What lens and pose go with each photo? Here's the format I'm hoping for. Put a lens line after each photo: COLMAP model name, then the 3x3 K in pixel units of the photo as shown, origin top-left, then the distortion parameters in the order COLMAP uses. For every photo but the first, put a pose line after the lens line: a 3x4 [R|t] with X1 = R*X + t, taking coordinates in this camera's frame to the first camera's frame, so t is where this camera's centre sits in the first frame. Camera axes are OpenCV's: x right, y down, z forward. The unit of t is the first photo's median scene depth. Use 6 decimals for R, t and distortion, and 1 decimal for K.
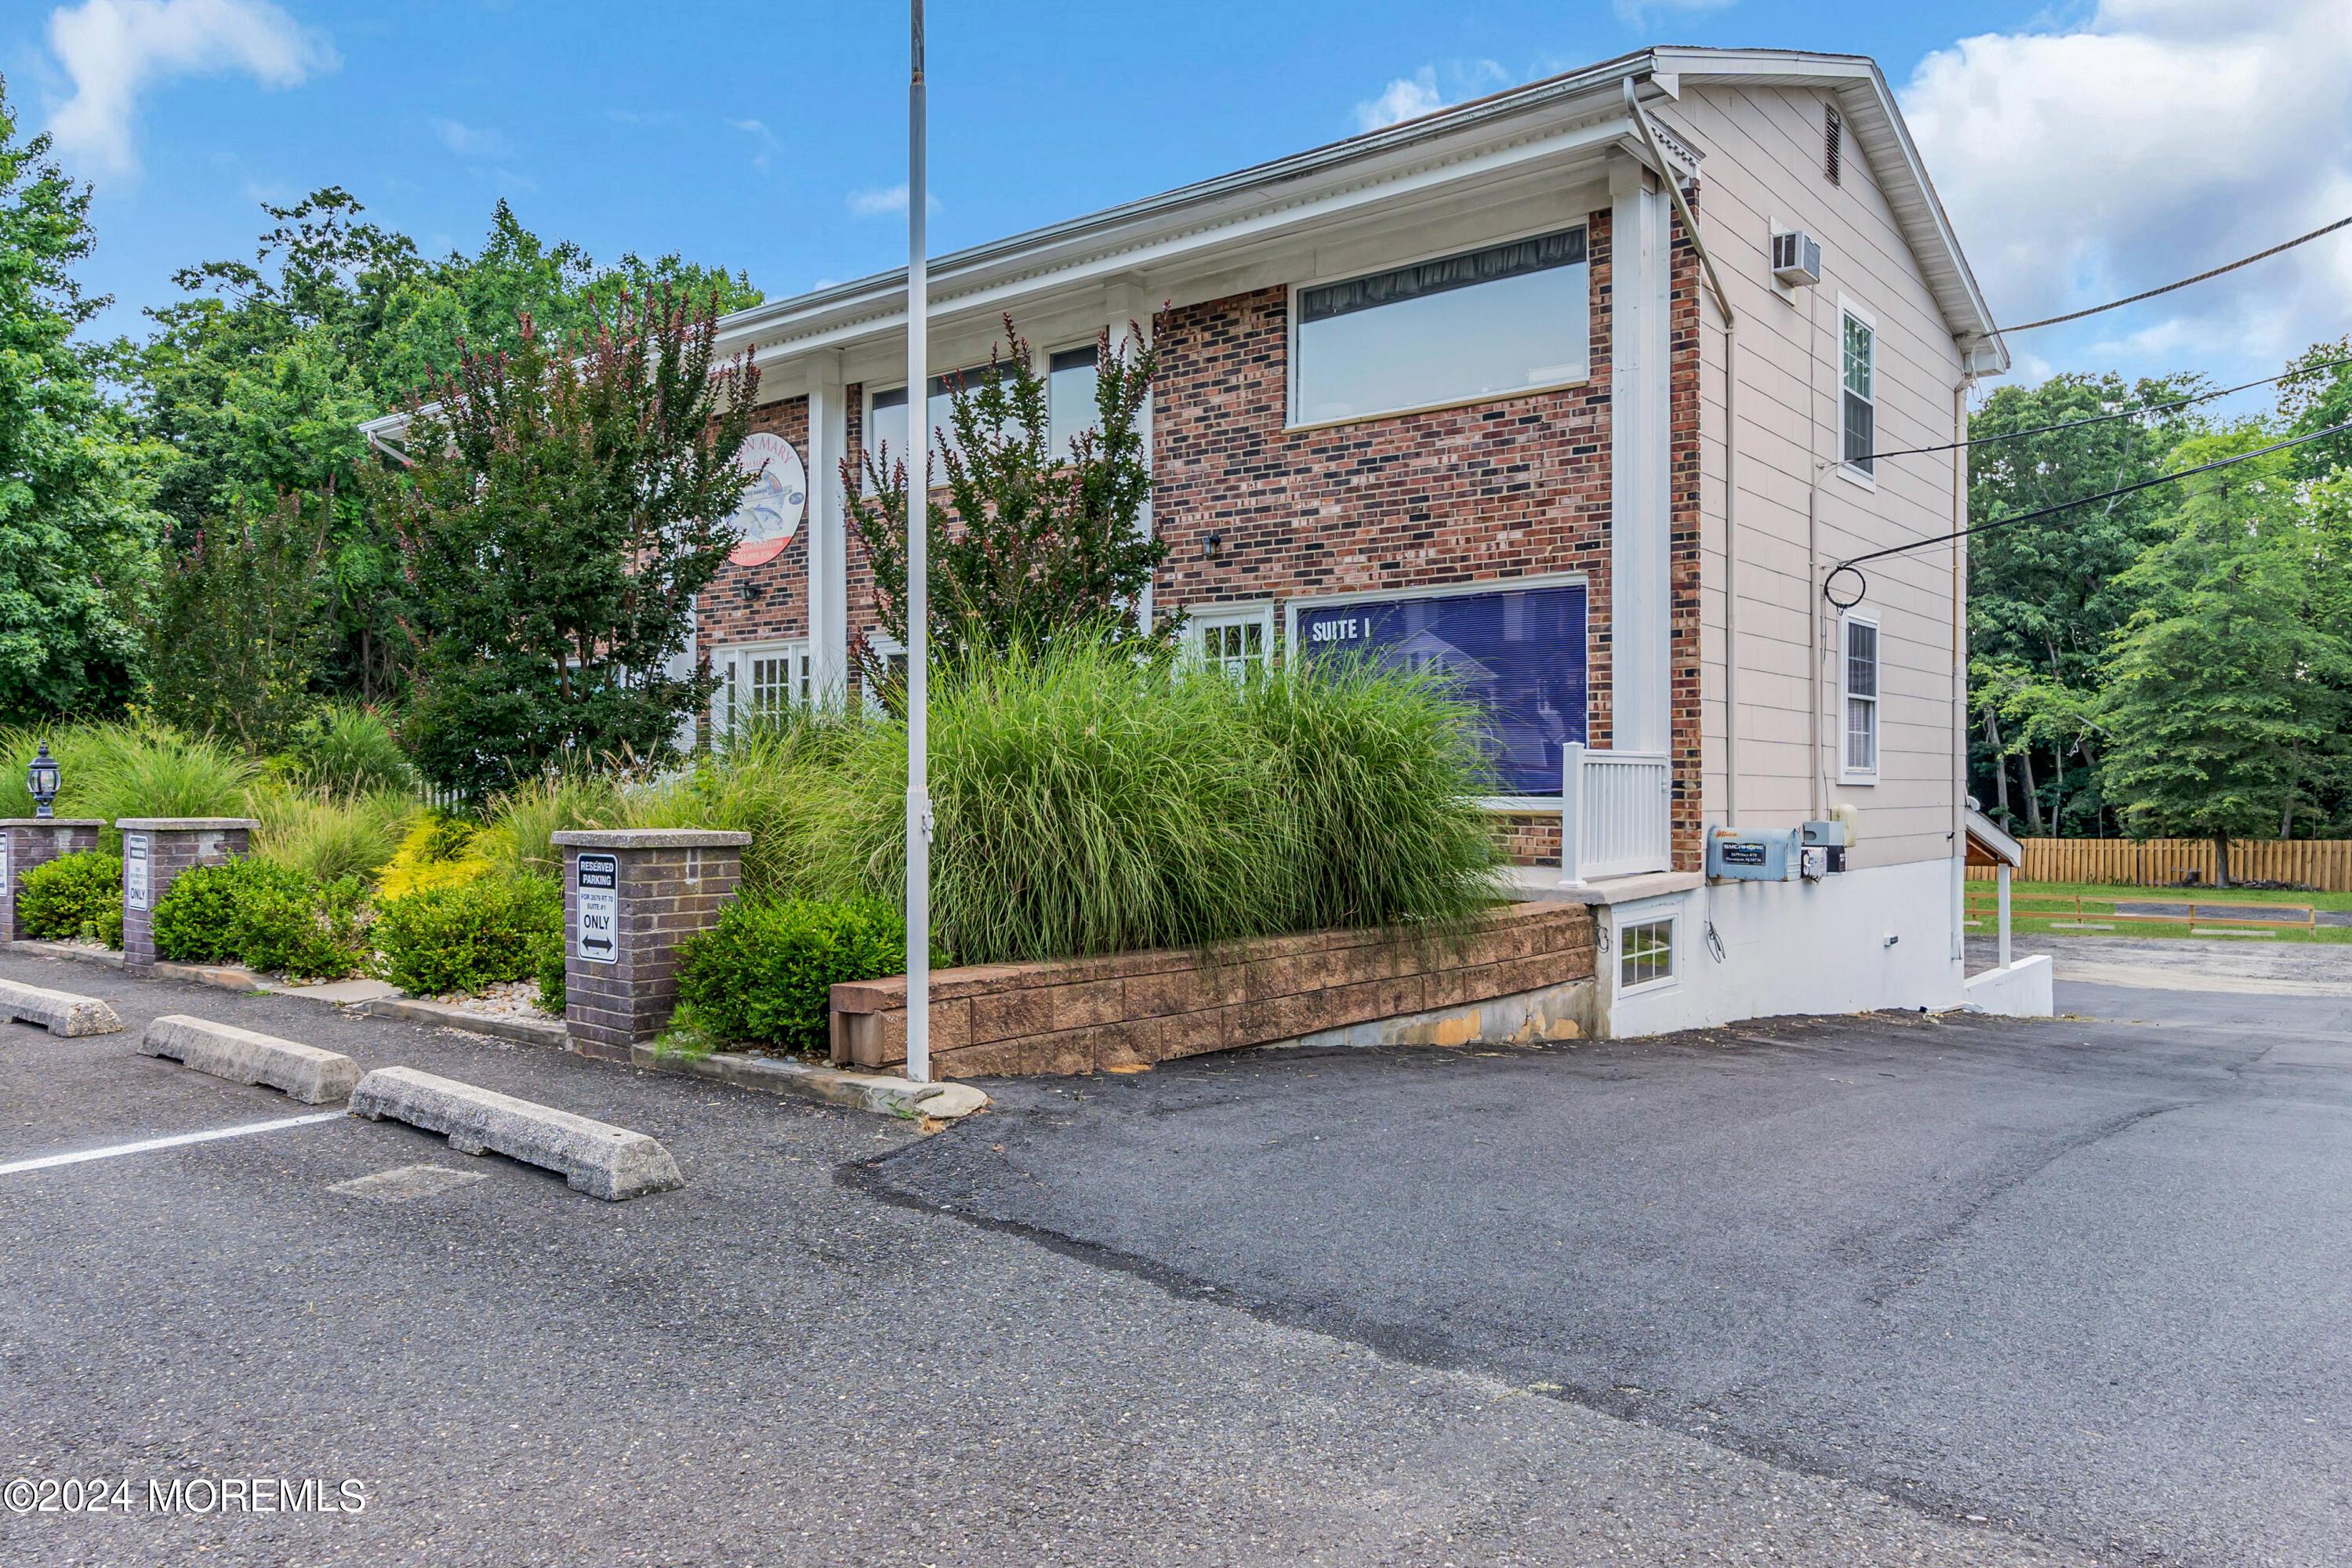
lens RADIAL K [[1624.3, 0, 1185.2], [0, 1624.3, 782.9], [0, 0, 1]] dist [0.003248, 0.001107]
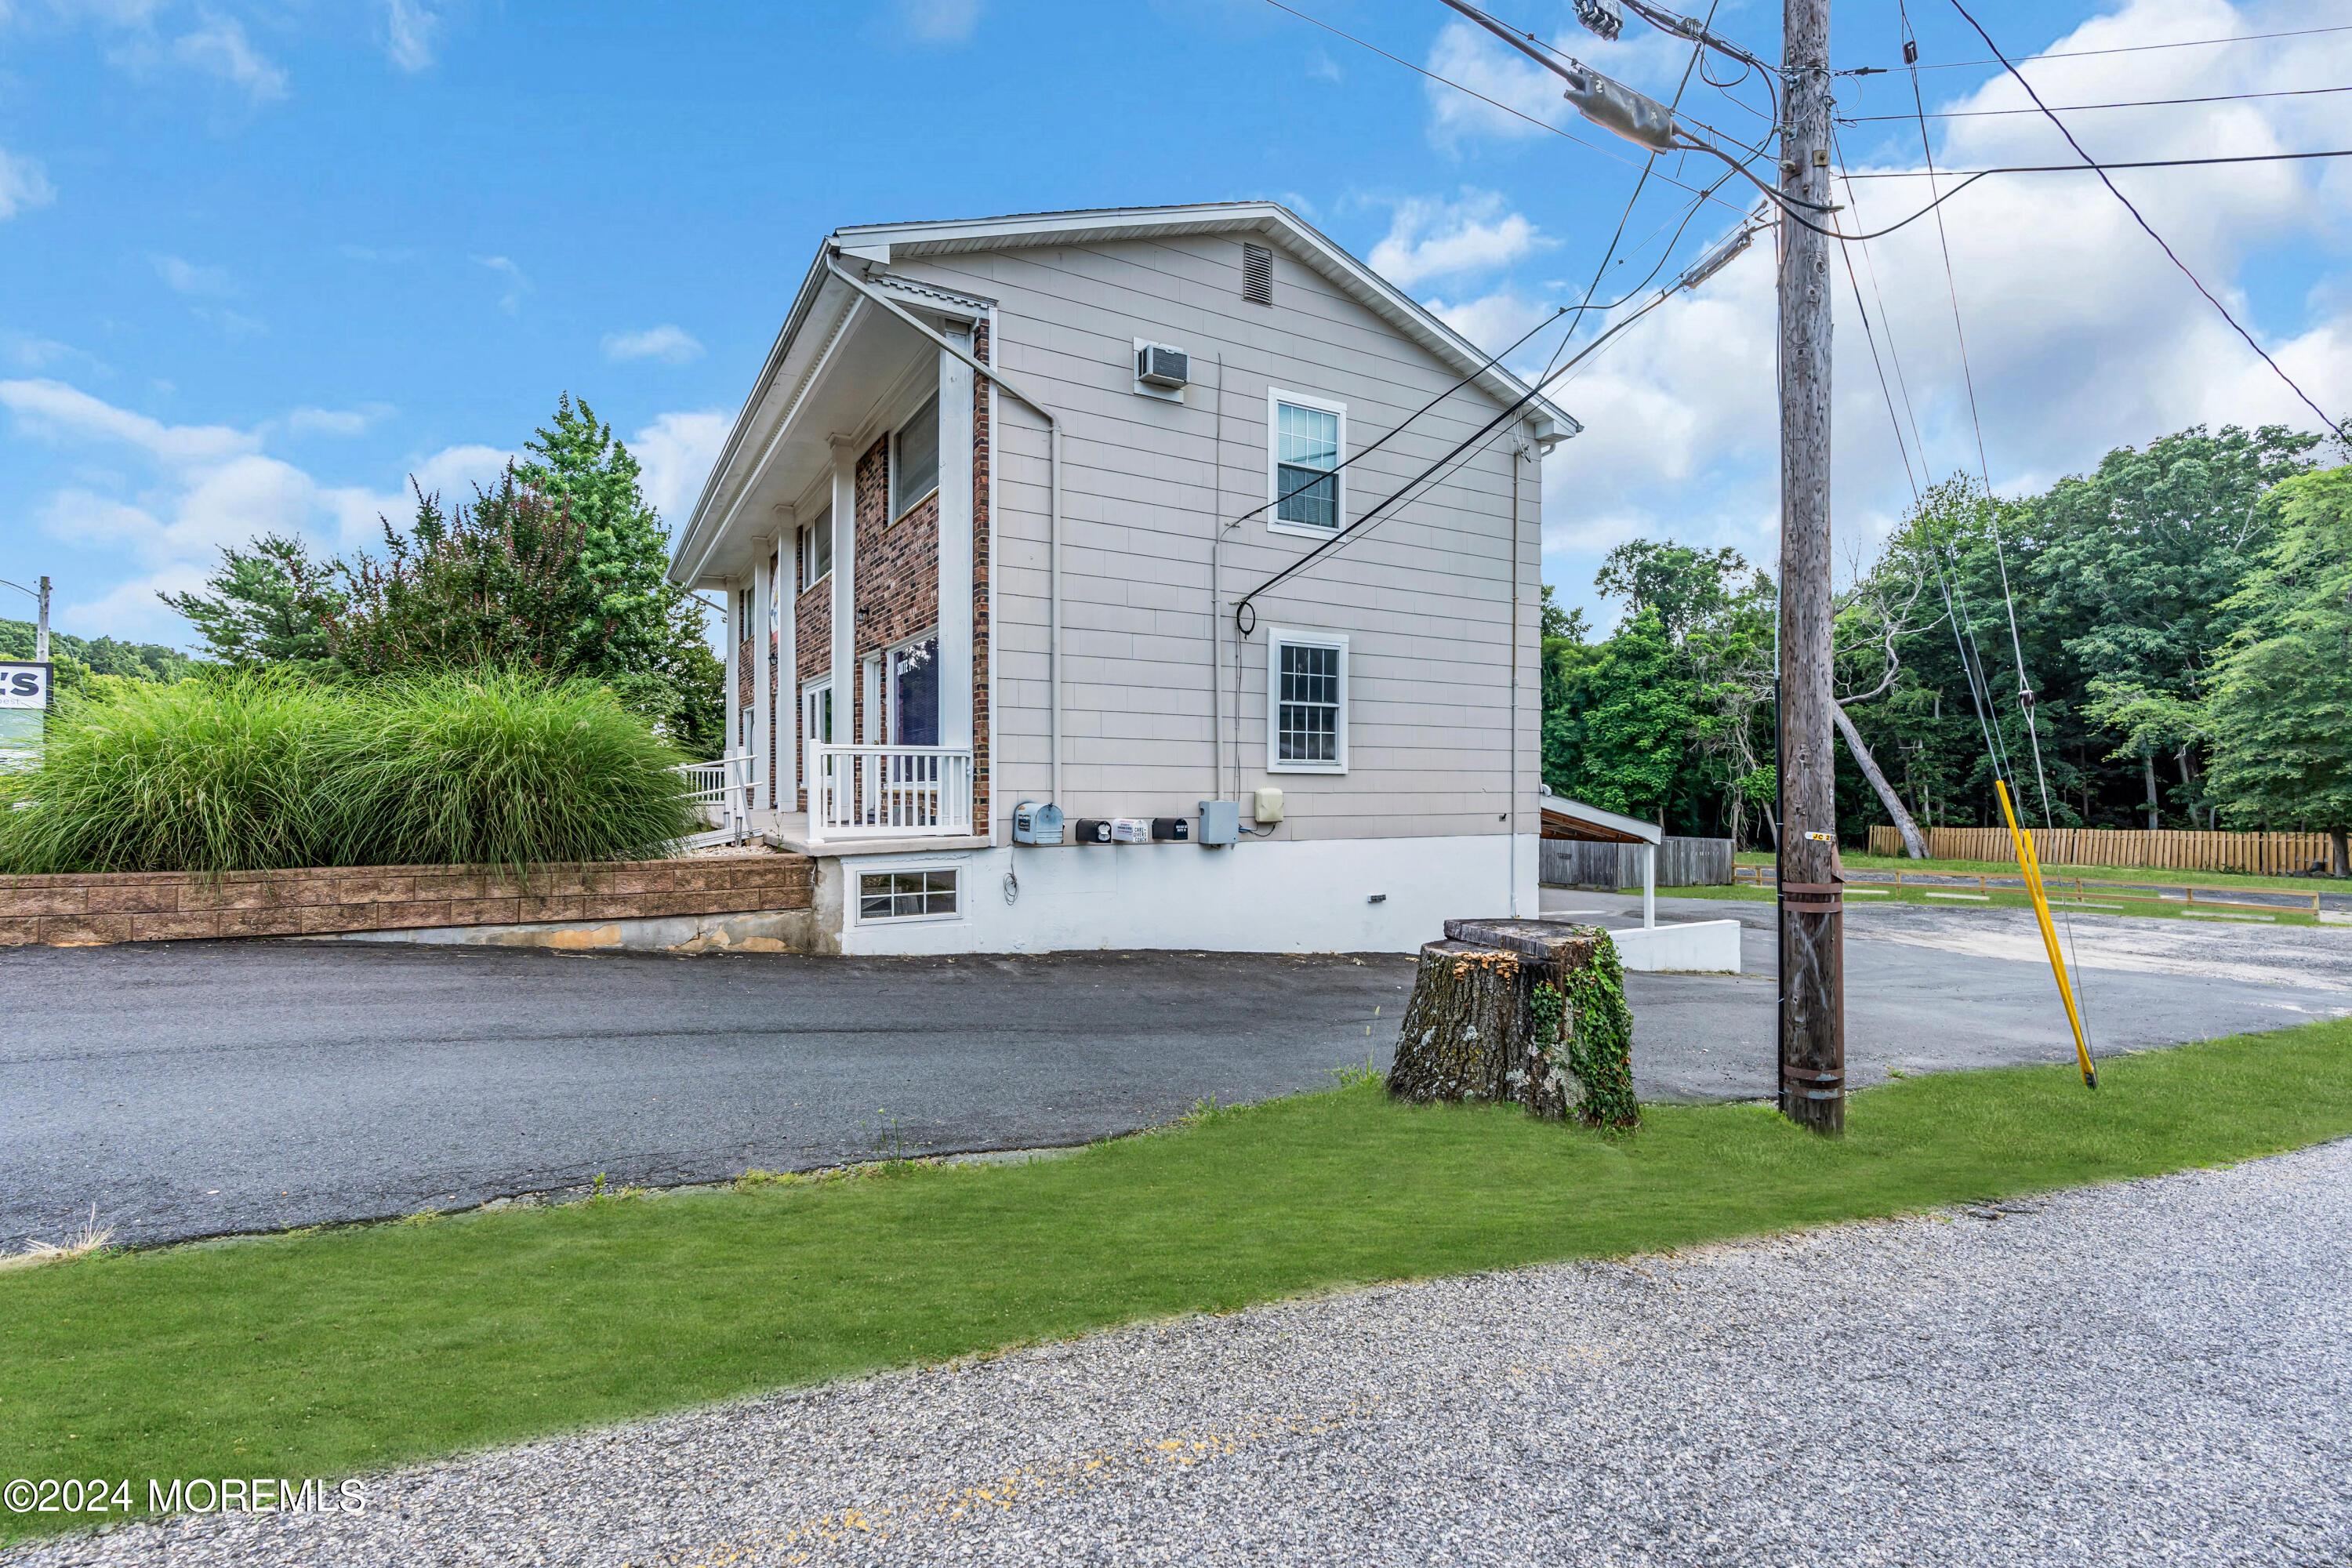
lens RADIAL K [[1077.2, 0, 1172.1], [0, 1077.2, 775.5], [0, 0, 1]] dist [0.001476, 0.001073]
pose [[0.941773, 0.001683, -0.336245, 0.664899], [-0.003612, 0.999980, -0.005113, 0.007950], [0.336230, 0.006029, 0.941761, 0.191211]]
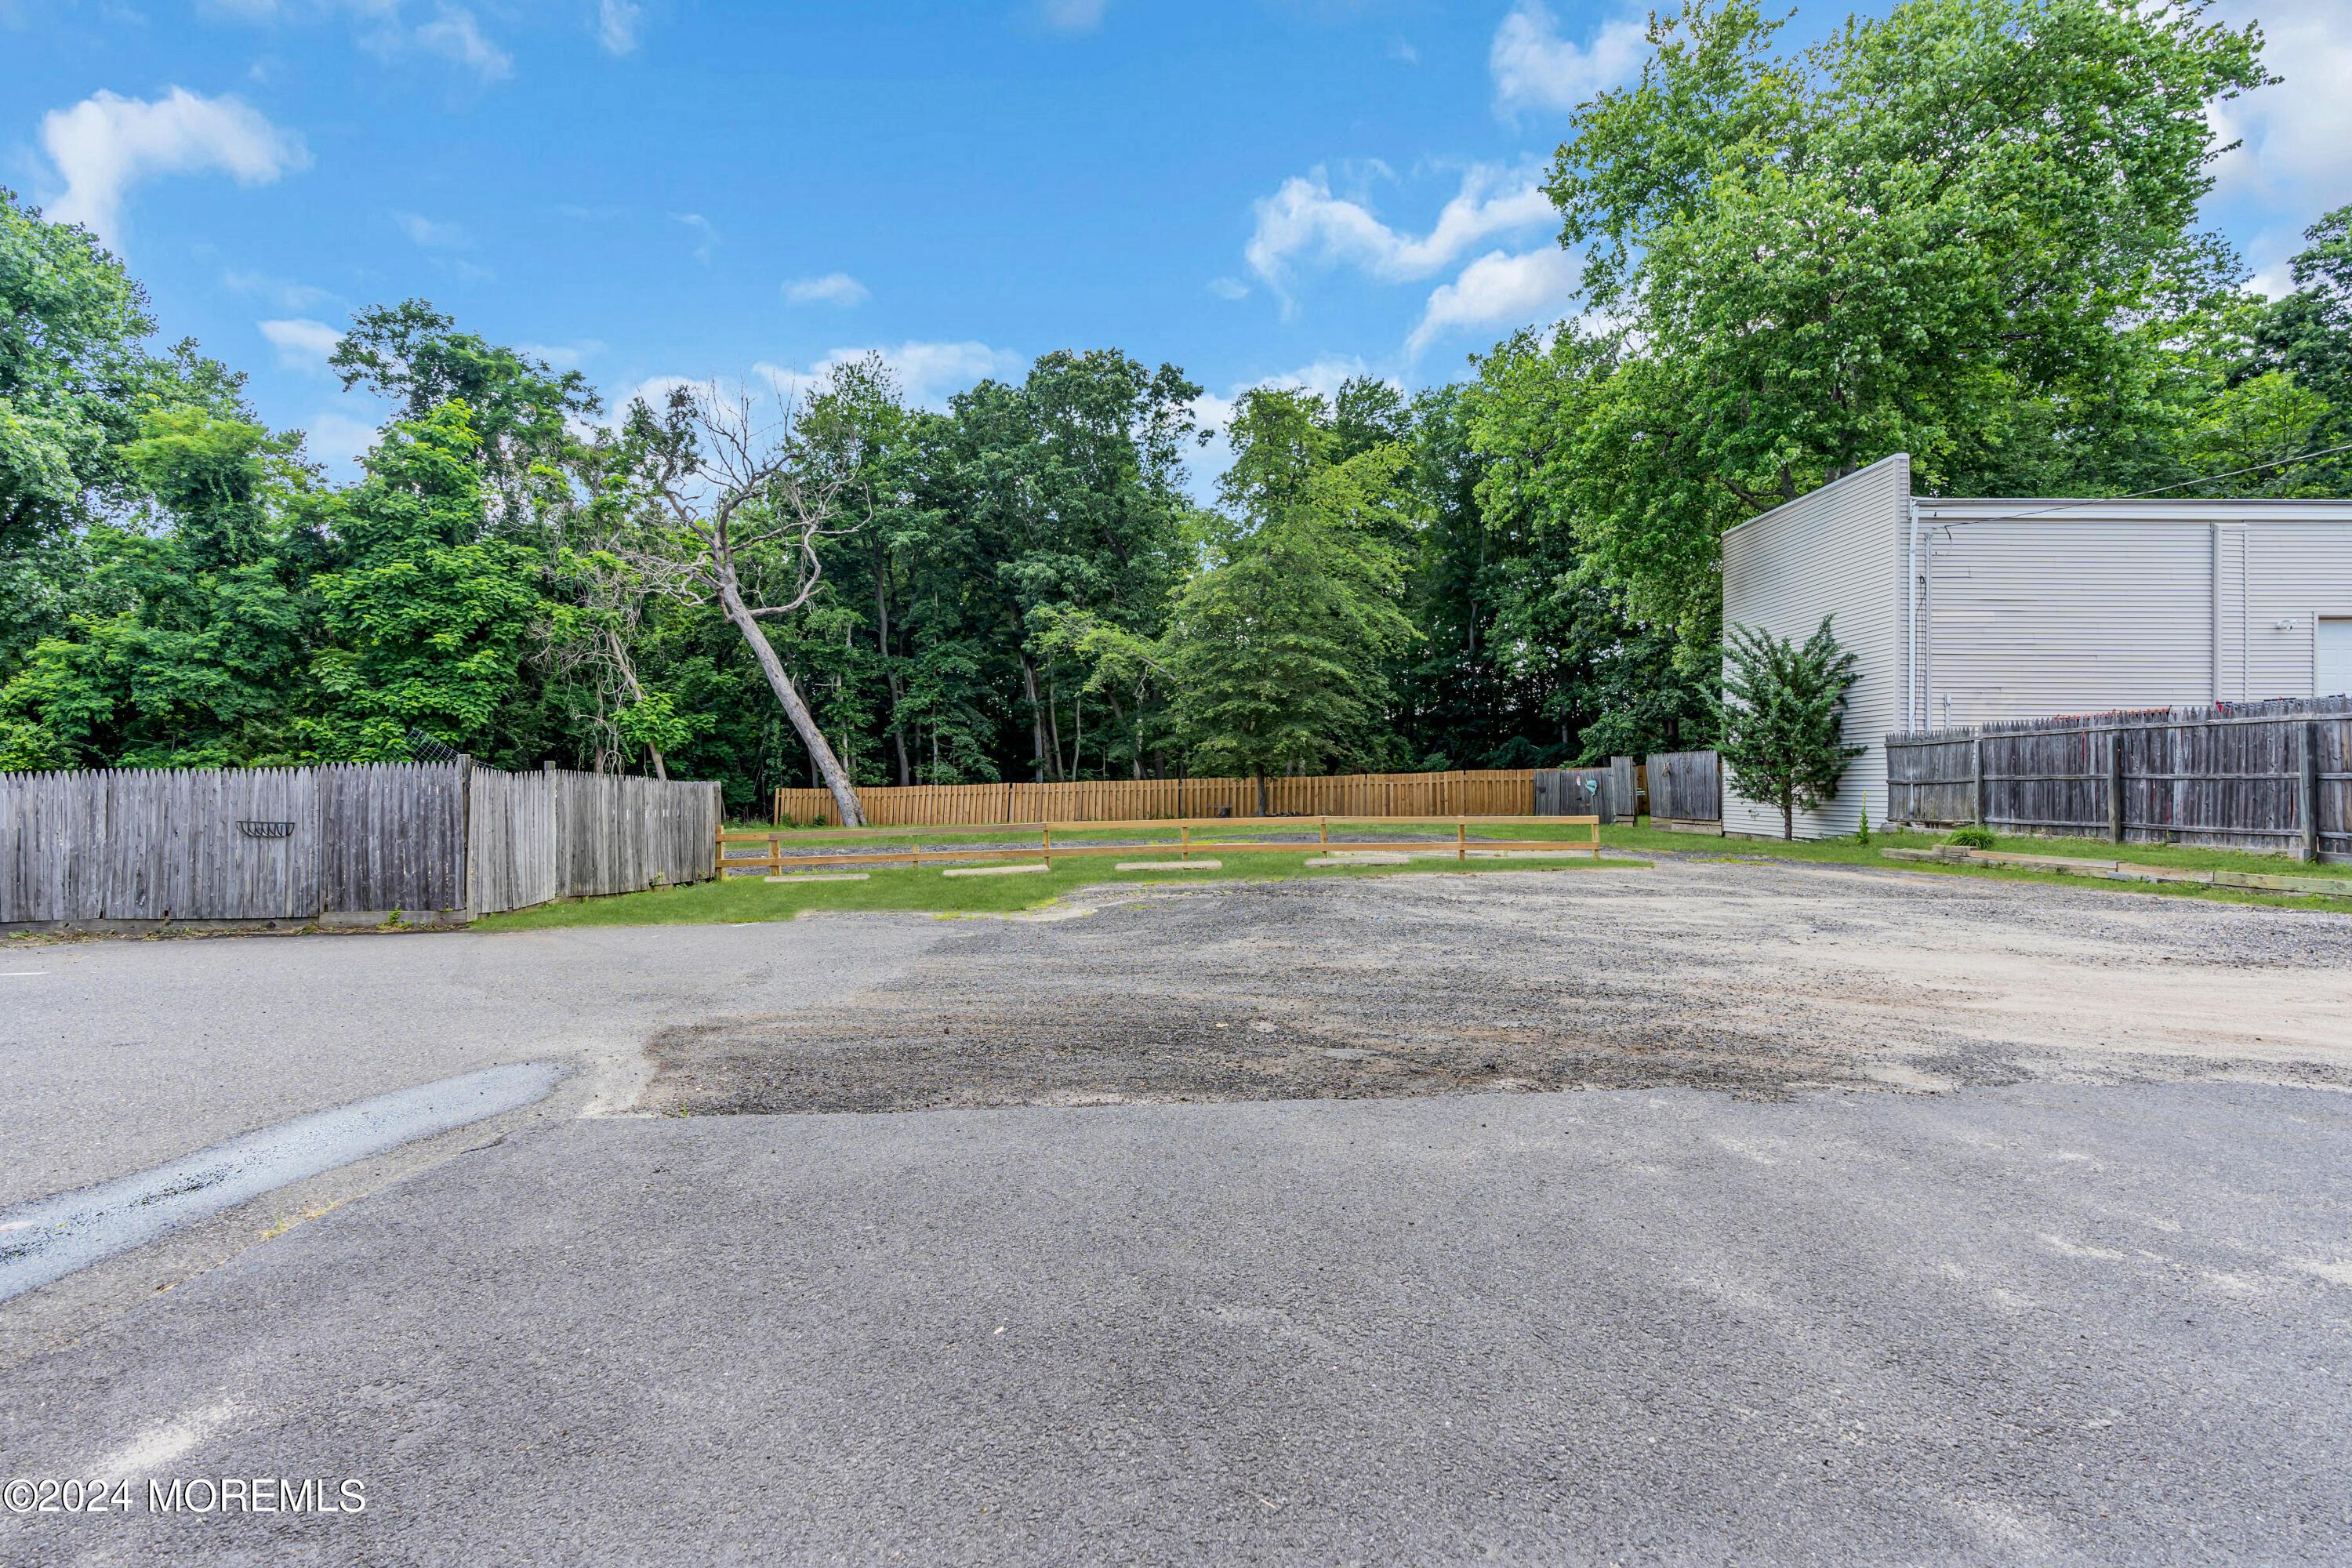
lens RADIAL K [[1077.2, 0, 1225.3], [0, 1077.2, 794.6], [0, 0, 1]] dist [0.001476, 0.001073]
pose [[0.743987, -0.005151, 0.668174, 0.682338], [-0.005998, 0.999879, 0.014386, 0.180859], [-0.668167, -0.014710, 0.743866, 2.349831]]
